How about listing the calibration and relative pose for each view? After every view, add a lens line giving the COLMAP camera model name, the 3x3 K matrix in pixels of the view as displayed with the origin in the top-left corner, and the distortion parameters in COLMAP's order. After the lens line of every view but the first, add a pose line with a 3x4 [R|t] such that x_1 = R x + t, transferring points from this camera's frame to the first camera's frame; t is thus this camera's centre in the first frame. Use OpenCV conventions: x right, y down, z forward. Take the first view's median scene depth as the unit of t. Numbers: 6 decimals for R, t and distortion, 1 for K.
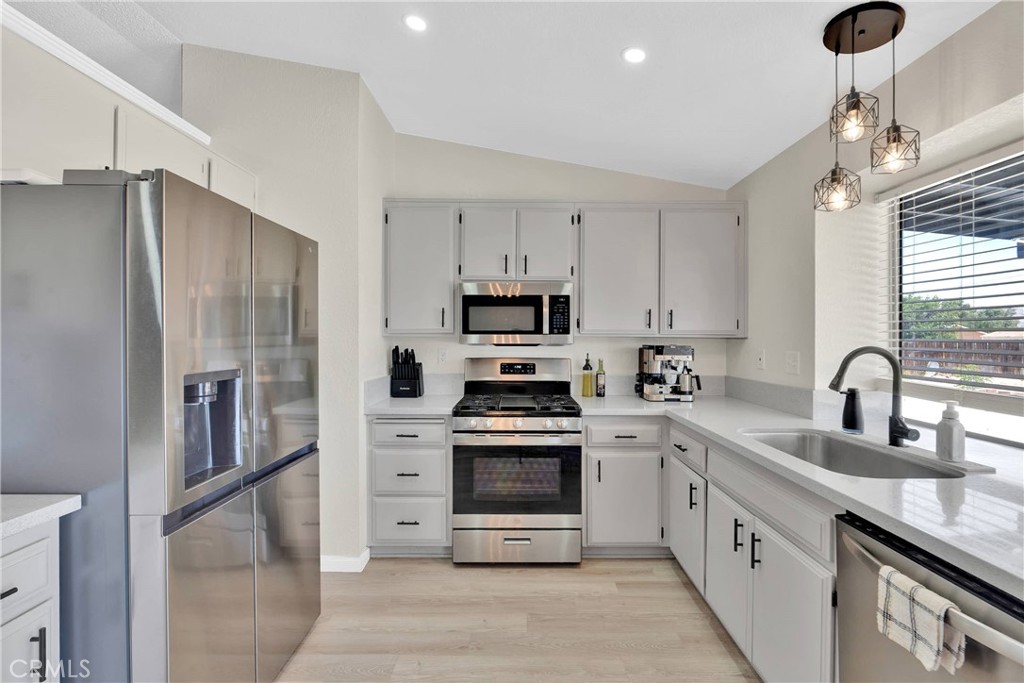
lens RADIAL K [[451.3, 0, 511.8], [0, 451.3, 336.7], [0, 0, 1]] dist [-0.003108, -0.000412]
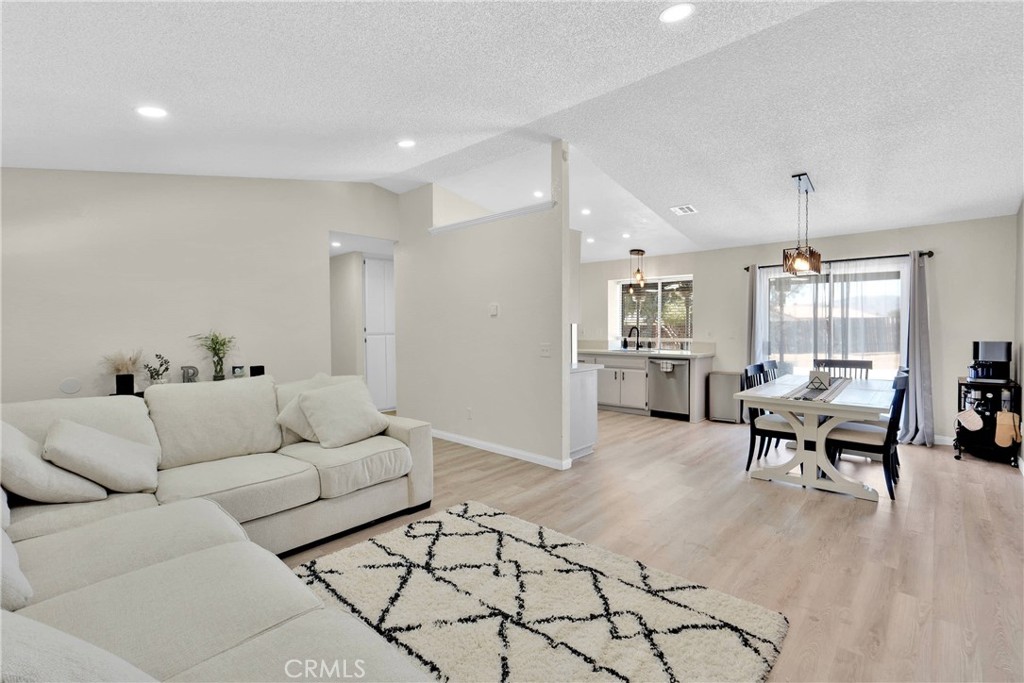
lens RADIAL K [[460.7, 0, 523.6], [0, 460.7, 338.4], [0, 0, 1]] dist [-0.002986, -0.000475]
pose [[0.670820, -0.026214, 0.741157, -1.922653], [0.004503, 0.999501, 0.031275, -0.002830], [-0.741606, -0.017643, 0.670603, -0.690335]]
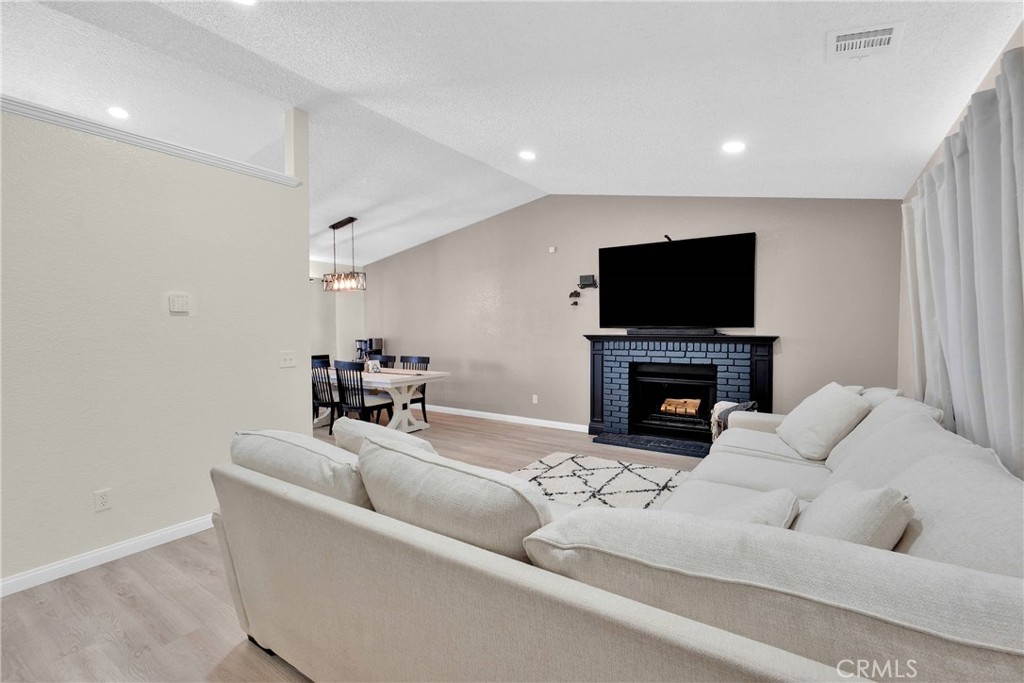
lens RADIAL K [[451.3, 0, 511.8], [0, 451.3, 336.7], [0, 0, 1]] dist [-0.003108, -0.000412]
pose [[-0.810690, 0.003677, 0.585465, -1.936114], [0.019536, 0.999593, 0.020775, 0.013632], [-0.585150, 0.028280, -0.810432, 0.940398]]
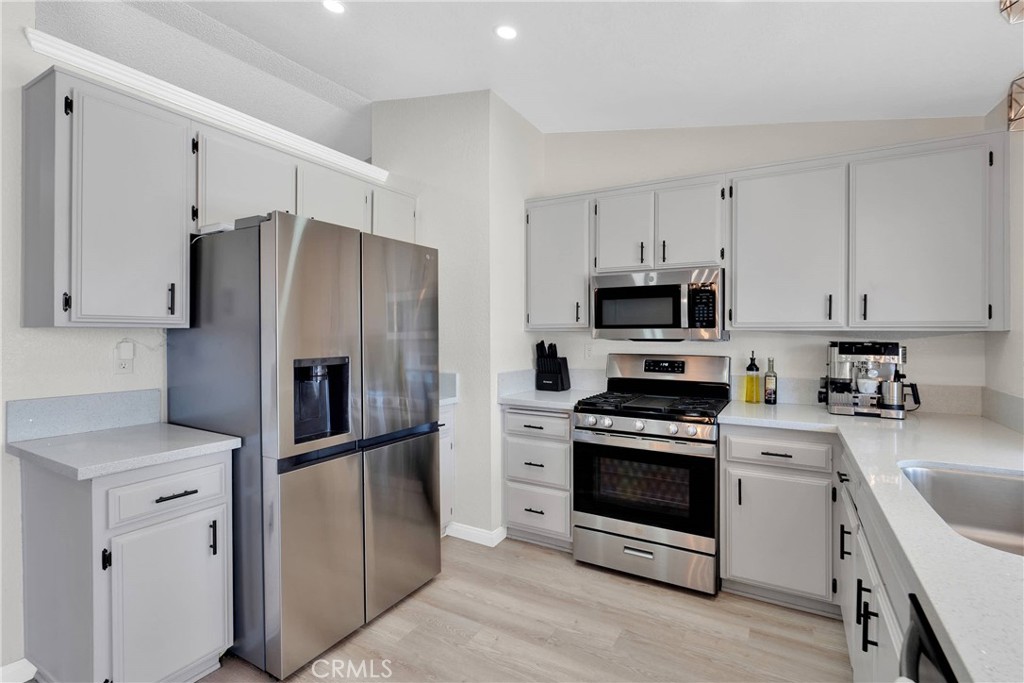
lens RADIAL K [[463.7, 0, 514.1], [0, 463.7, 334.0], [0, 0, 1]] dist [-0.003179, -0.000255]
pose [[0.870397, -0.000633, -0.492350, 0.247543], [0.002325, 0.999993, 0.002823, 0.002880], [0.492345, -0.003602, 0.870393, 0.049532]]
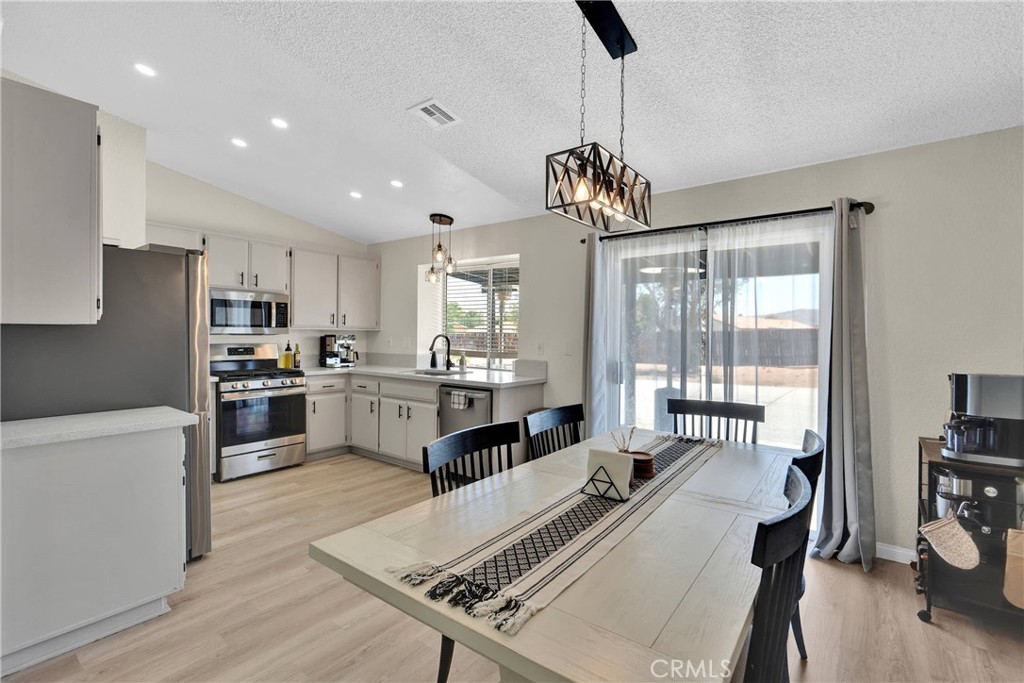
lens RADIAL K [[462.9, 0, 516.7], [0, 462.9, 338.2], [0, 0, 1]] dist [-0.003343, 0.000062]
pose [[0.609828, -0.005362, 0.792516, -0.717478], [-0.009468, 0.999856, 0.014050, 0.001670], [-0.792477, -0.016071, 0.609689, -0.668425]]
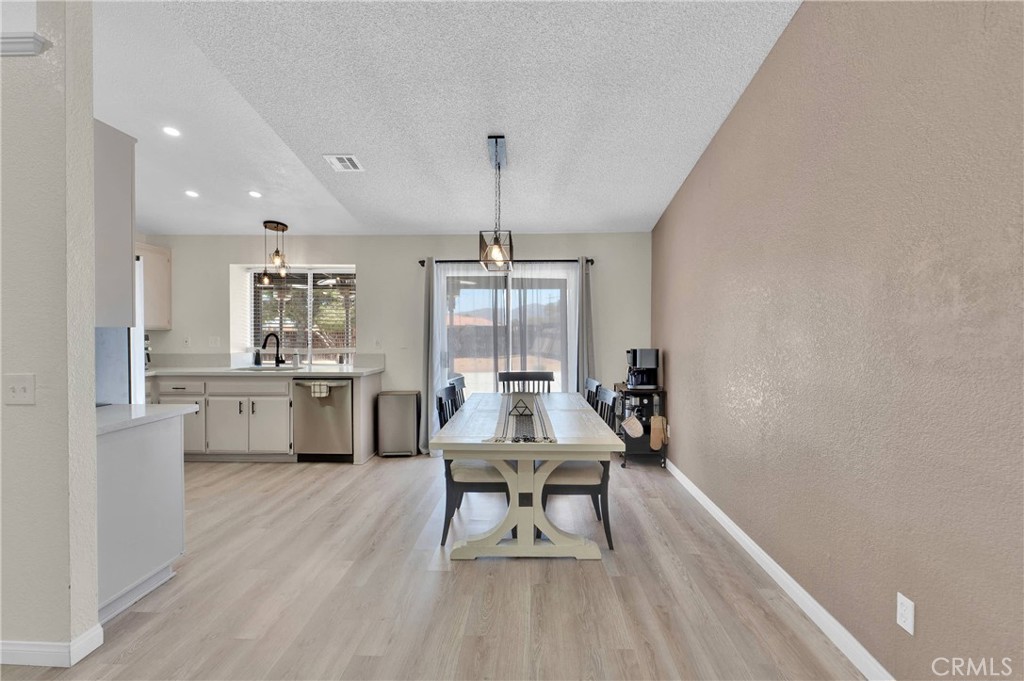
lens RADIAL K [[470.7, 0, 517.7], [0, 470.7, 337.2], [0, 0, 1]] dist [-0.004078, -0.000156]
pose [[0.039806, -0.014765, 0.999098, -1.355905], [-0.003448, 0.999883, 0.014914, -0.000604], [-0.999201, -0.004038, 0.039751, -0.435137]]
